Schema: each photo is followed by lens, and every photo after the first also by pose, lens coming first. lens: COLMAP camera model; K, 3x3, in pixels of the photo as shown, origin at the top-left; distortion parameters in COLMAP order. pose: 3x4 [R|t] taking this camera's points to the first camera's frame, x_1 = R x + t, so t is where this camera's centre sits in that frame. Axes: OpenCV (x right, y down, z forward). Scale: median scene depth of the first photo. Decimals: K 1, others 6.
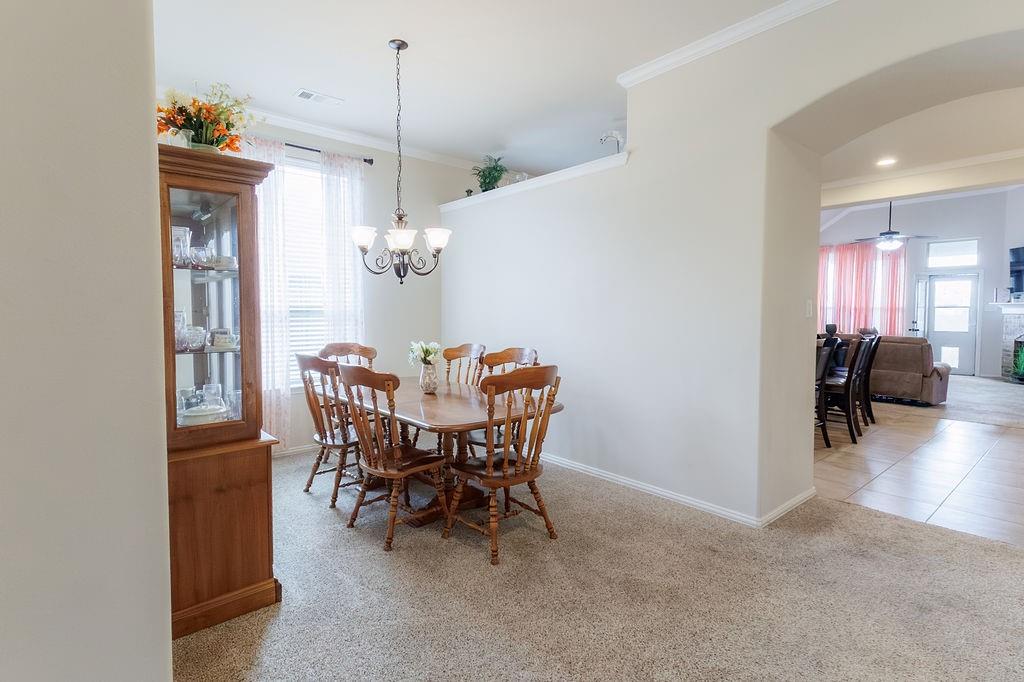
lens RADIAL K [[505.1, 0, 513.1], [0, 505.1, 336.1], [0, 0, 1]] dist [0.000164, -0.000529]
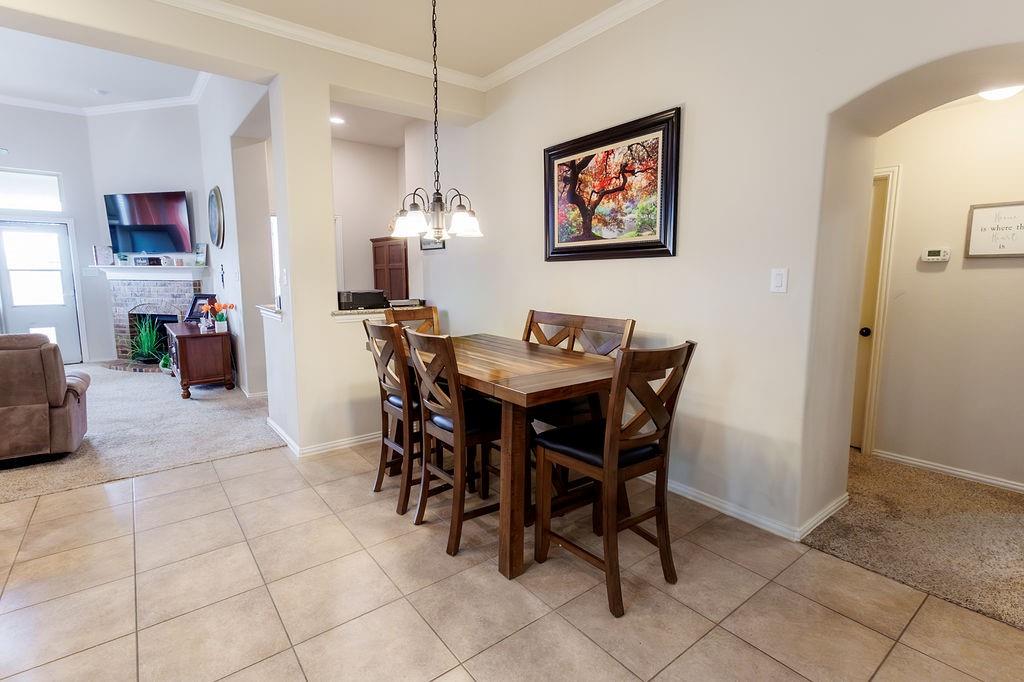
lens RADIAL K [[483.0, 0, 513.0], [0, 483.0, 338.7], [0, 0, 1]] dist [0.002853, 0.000117]
pose [[0.035316, -0.123951, 0.991660, 0.330415], [0.035683, 0.991802, 0.122698, -0.032470], [-0.998739, 0.031052, 0.039450, 0.483554]]
